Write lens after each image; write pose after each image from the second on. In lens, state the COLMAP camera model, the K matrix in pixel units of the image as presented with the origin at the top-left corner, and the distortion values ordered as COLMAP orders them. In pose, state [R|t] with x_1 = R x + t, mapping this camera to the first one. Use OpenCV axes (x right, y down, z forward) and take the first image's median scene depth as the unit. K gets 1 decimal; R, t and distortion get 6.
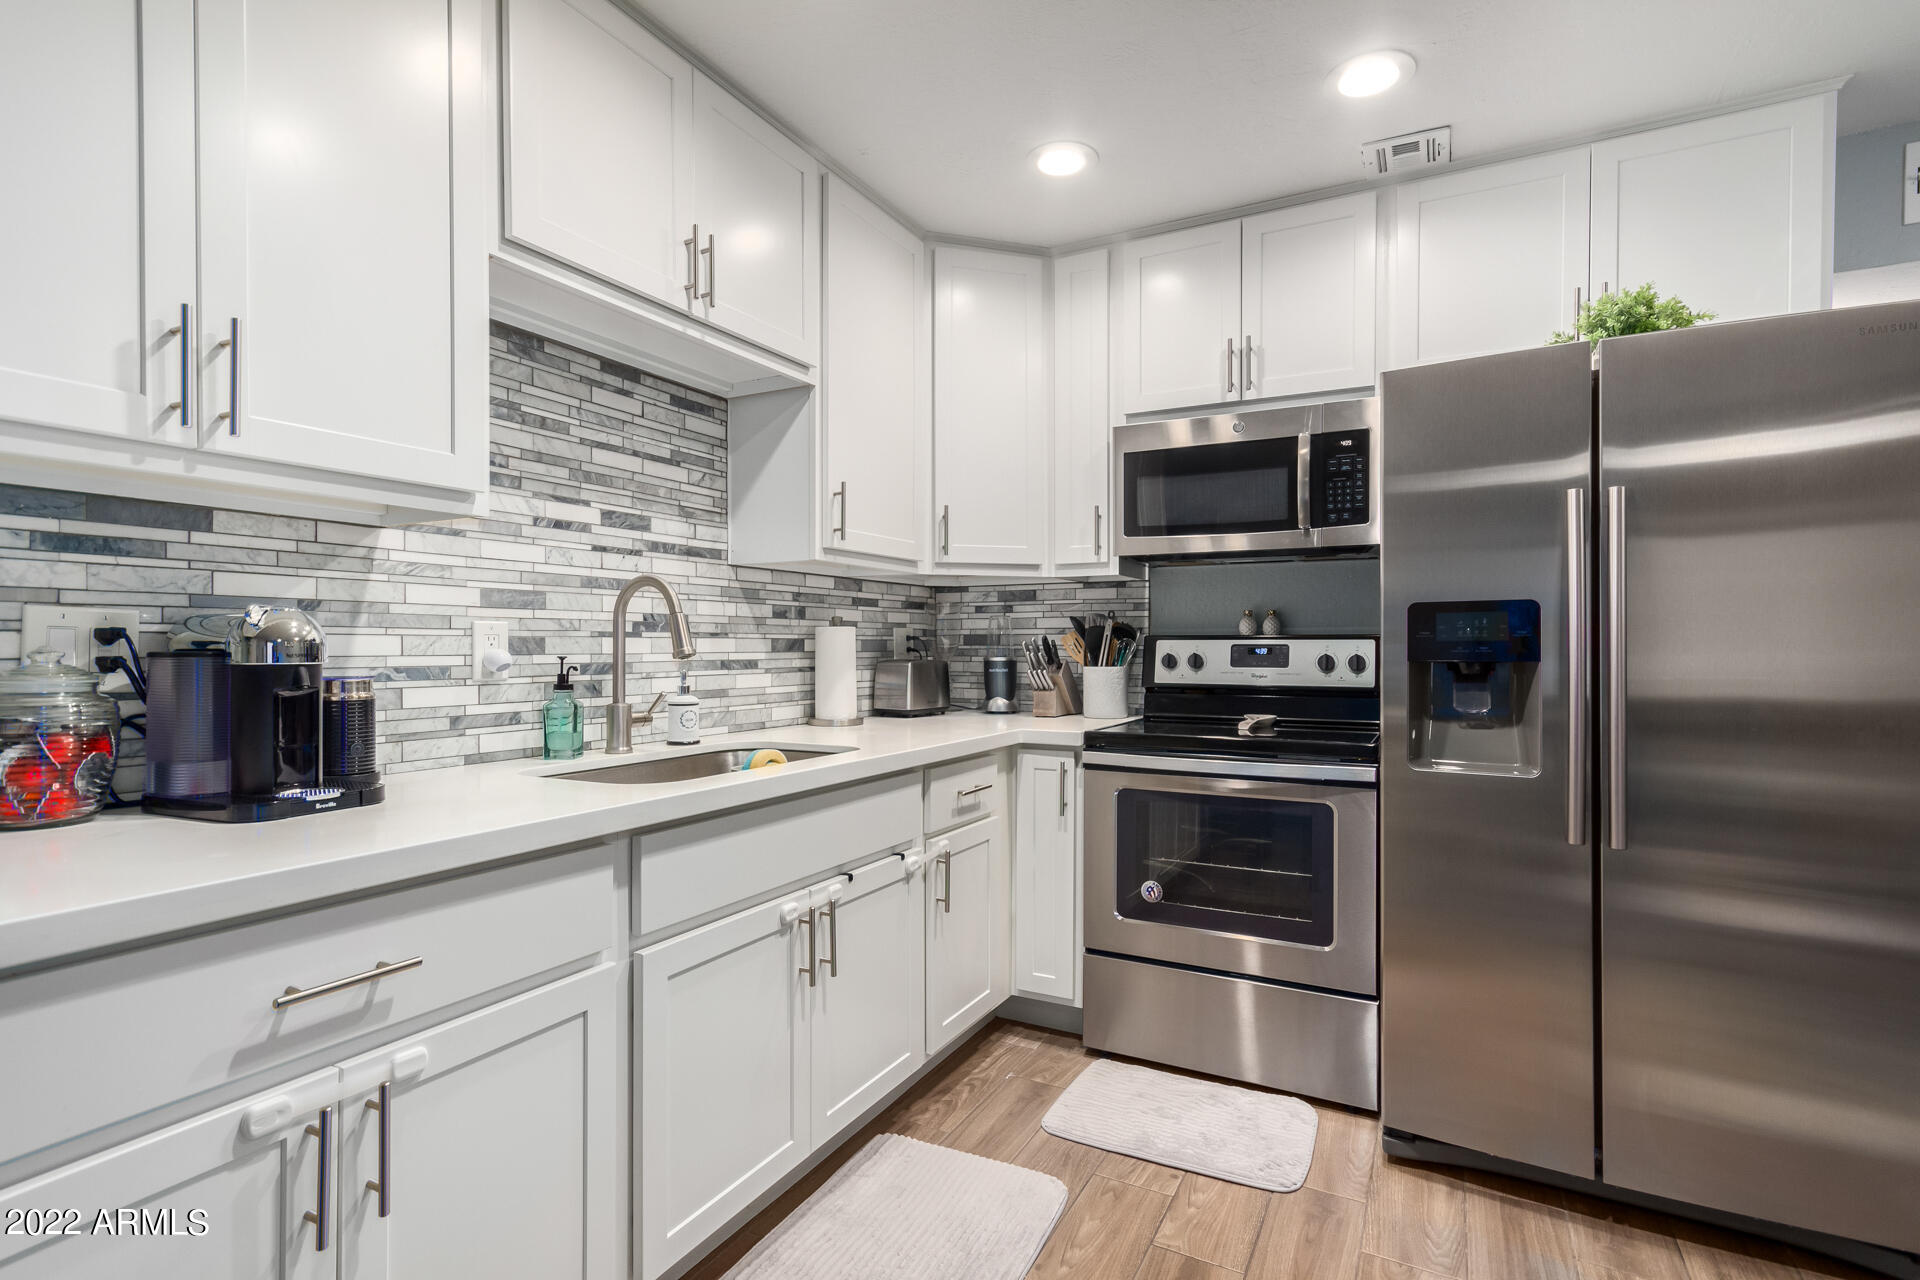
lens RADIAL K [[923.0, 0, 1000.9], [0, 923.0, 642.2], [0, 0, 1]] dist [0.003951, 0.002754]
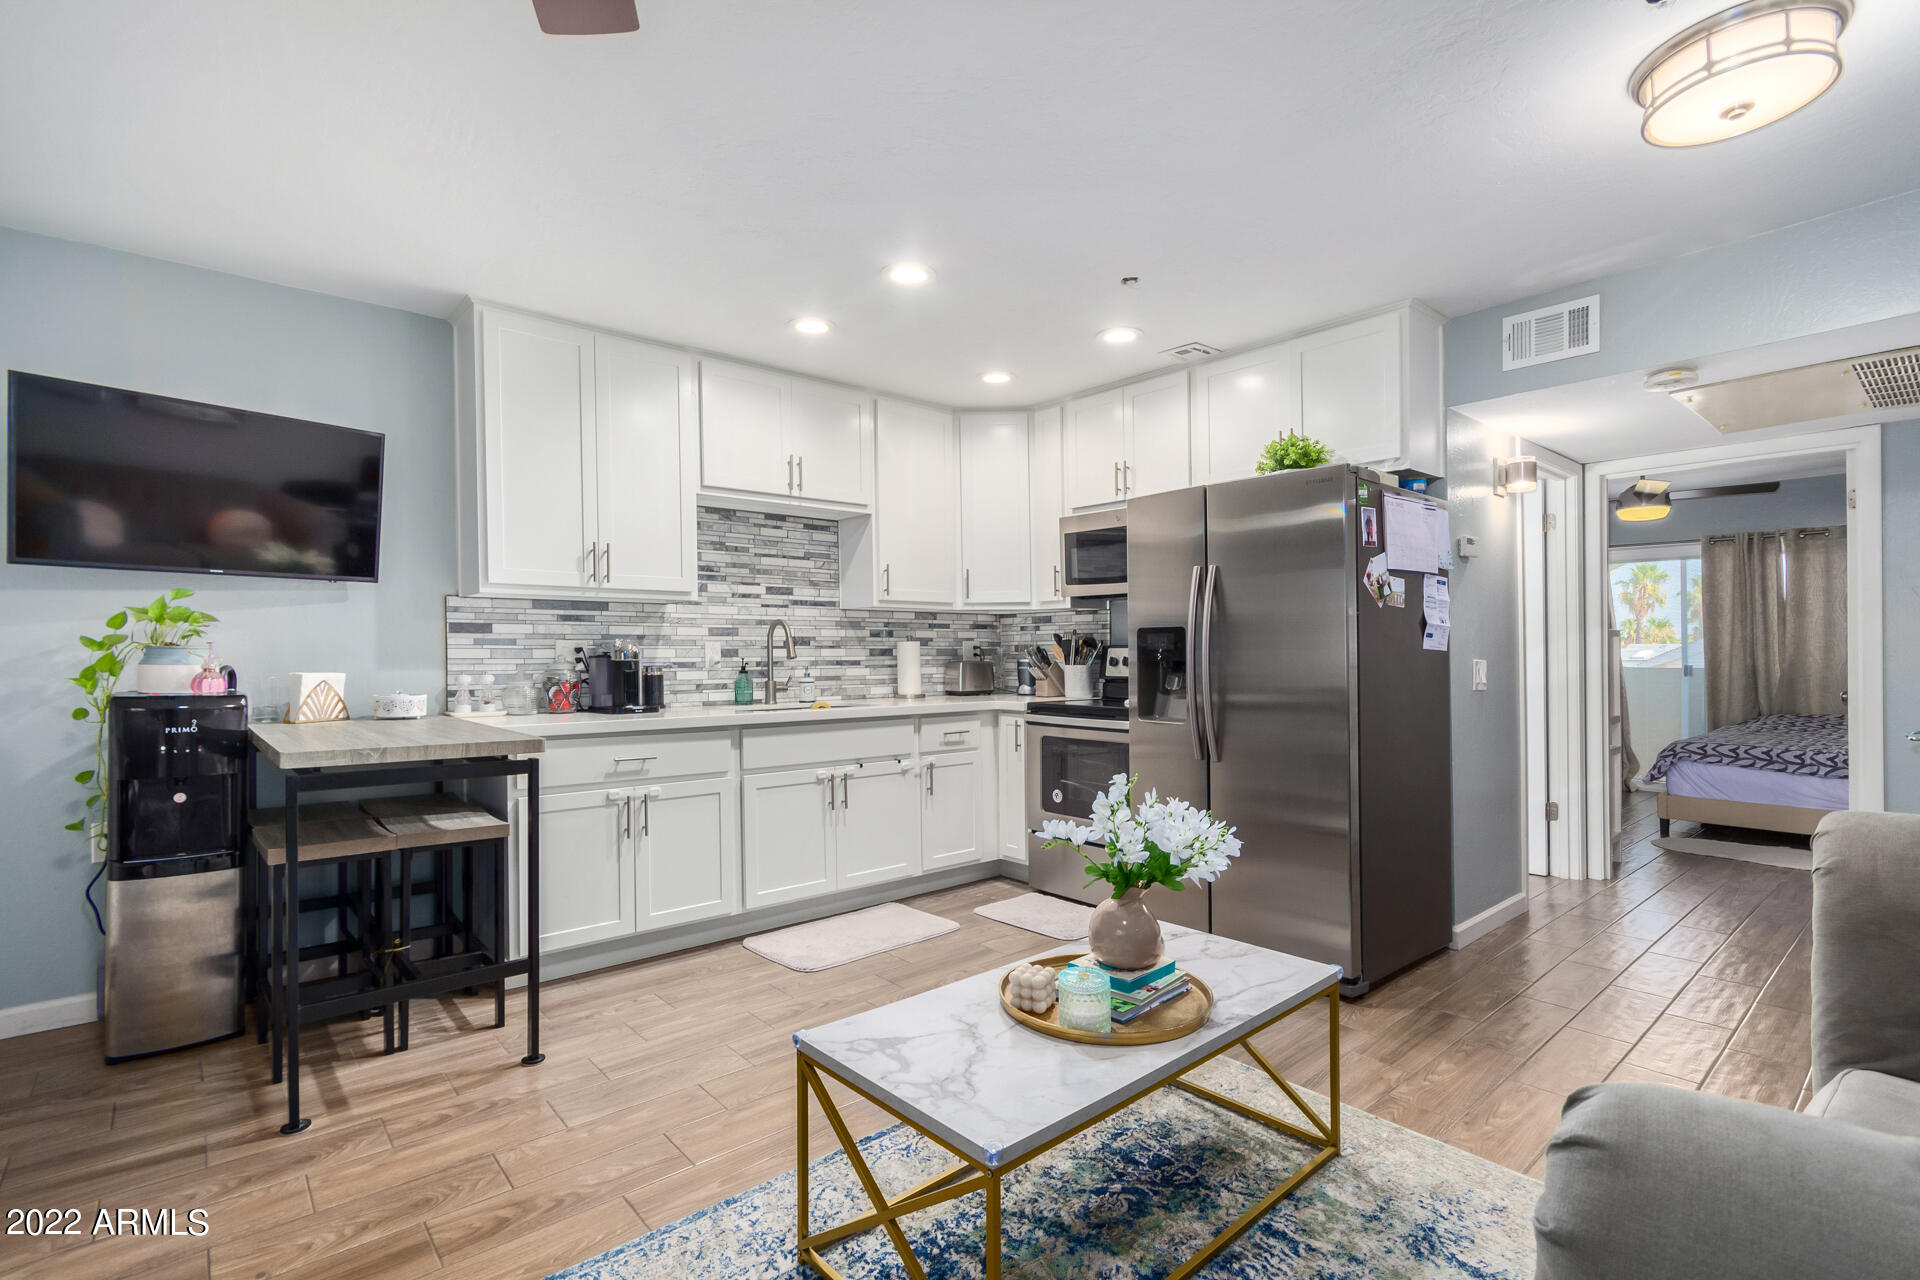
lens RADIAL K [[840.2, 0, 945.7], [0, 840.2, 669.2], [0, 0, 1]] dist [-0.001321, 0.000817]
pose [[0.931135, 0.003828, -0.364656, 0.593156], [0.005155, 0.999707, 0.023658, -0.002308], [0.364639, -0.023908, 0.930842, -0.570085]]
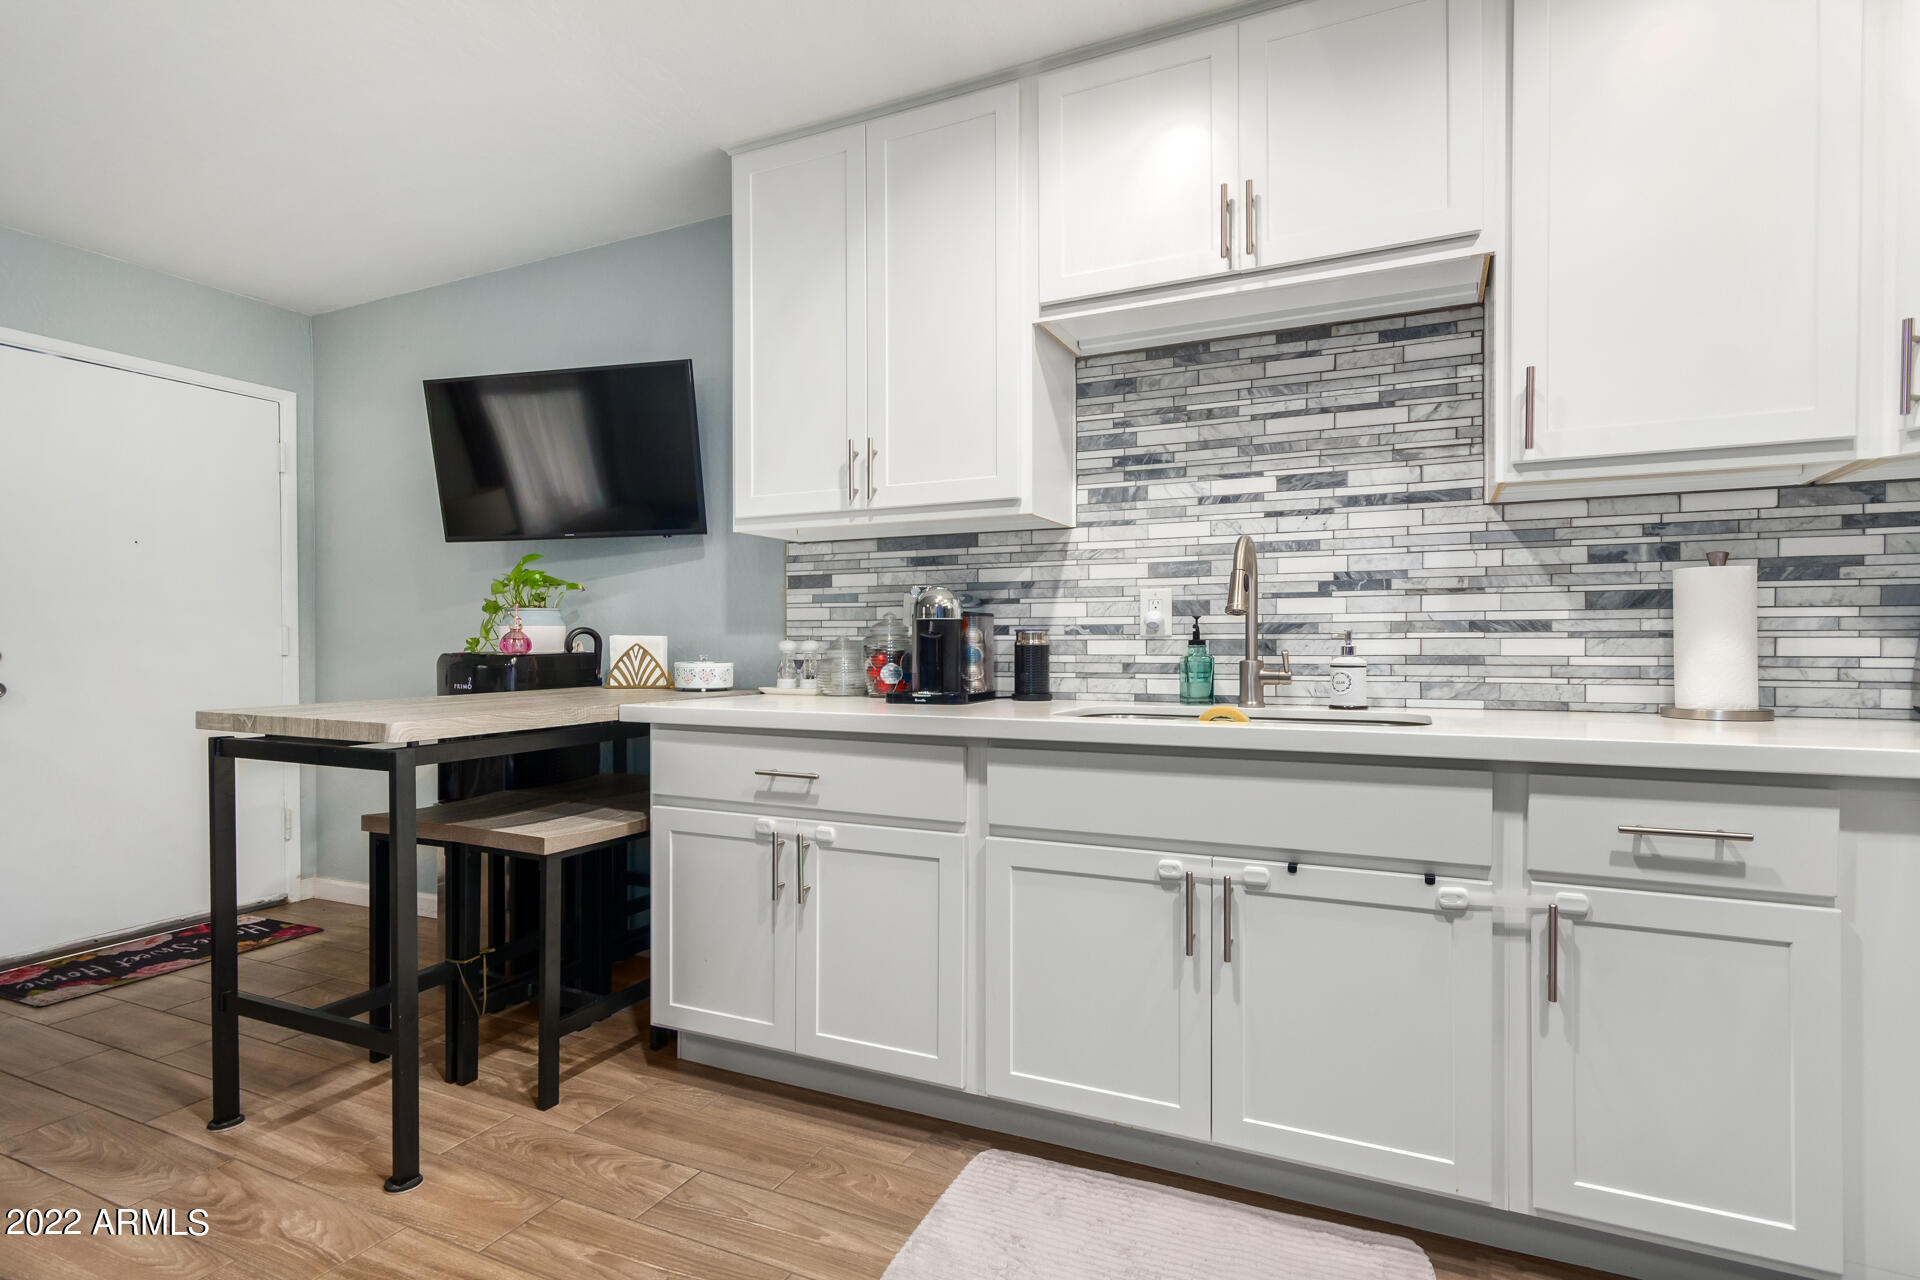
lens RADIAL K [[923.0, 0, 973.4], [0, 923.0, 650.2], [0, 0, 1]] dist [0.003951, 0.002754]
pose [[0.061922, 0.010332, -0.998028, 0.566836], [0.010452, 0.999885, 0.011000, 0.036478], [0.998026, -0.011113, 0.061807, 0.563983]]
